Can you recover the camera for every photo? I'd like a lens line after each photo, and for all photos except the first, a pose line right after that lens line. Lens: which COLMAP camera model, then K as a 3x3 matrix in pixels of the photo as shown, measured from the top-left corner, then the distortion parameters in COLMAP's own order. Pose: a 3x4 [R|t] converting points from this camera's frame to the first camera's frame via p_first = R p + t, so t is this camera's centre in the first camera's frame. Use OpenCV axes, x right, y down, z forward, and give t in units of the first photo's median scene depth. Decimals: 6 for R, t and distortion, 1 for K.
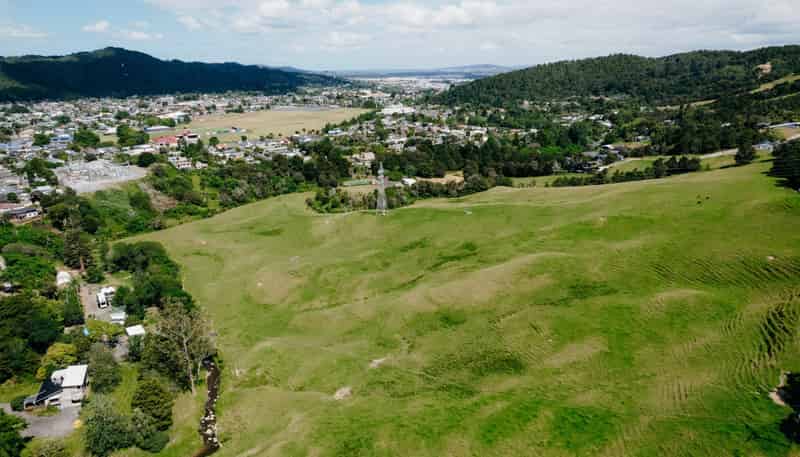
lens RADIAL K [[518.6, 0, 404.3], [0, 518.6, 230.0], [0, 0, 1]] dist [-0.060115, 0.062488]
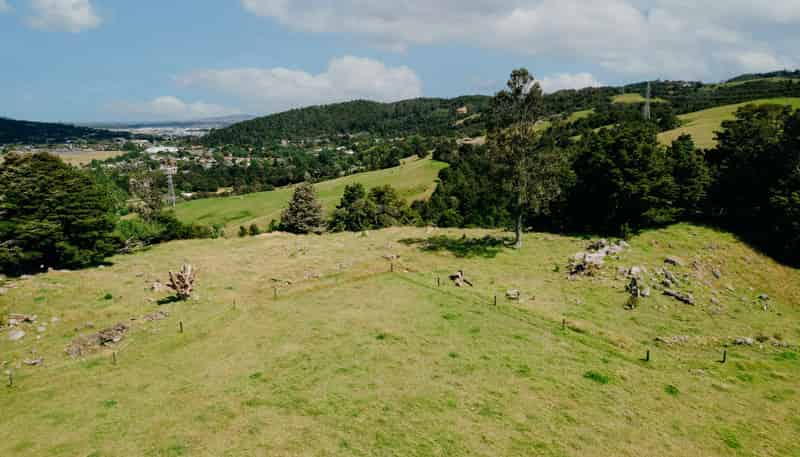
lens RADIAL K [[518.6, 0, 404.3], [0, 518.6, 230.0], [0, 0, 1]] dist [-0.060115, 0.062488]
pose [[0.902307, -0.094239, 0.420668, -0.036069], [0.132712, 0.989146, -0.063070, 0.101241], [-0.410158, 0.112736, 0.905020, -0.209417]]
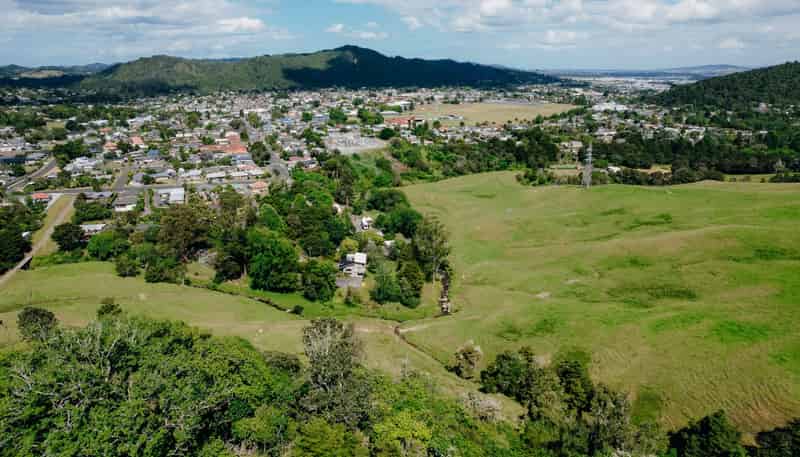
lens RADIAL K [[518.6, 0, 404.3], [0, 518.6, 230.0], [0, 0, 1]] dist [-0.060115, 0.062488]
pose [[0.927148, 0.118877, -0.355338, 0.000145], [-0.117981, 0.992719, 0.024273, 0.043991], [0.355636, 0.019418, 0.934423, -0.105773]]
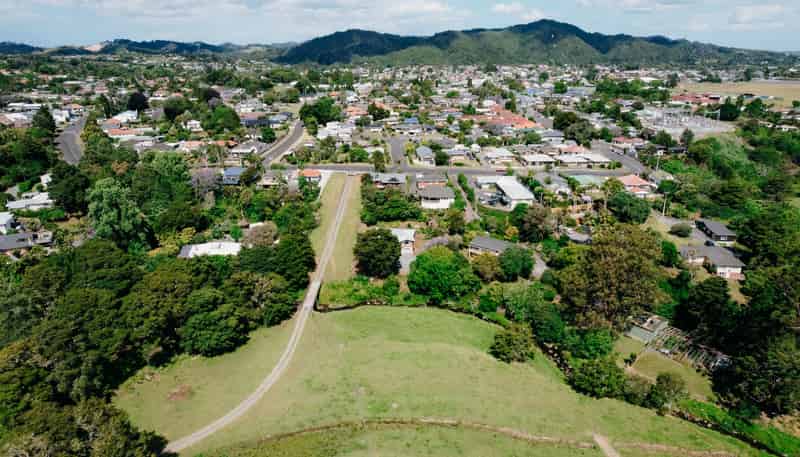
lens RADIAL K [[518.6, 0, 404.3], [0, 518.6, 230.0], [0, 0, 1]] dist [-0.060115, 0.062488]
pose [[0.767852, 0.221018, -0.601294, -0.296499], [-0.198659, 0.974481, 0.104503, 0.055100], [0.609047, 0.039210, 0.792164, 0.022107]]
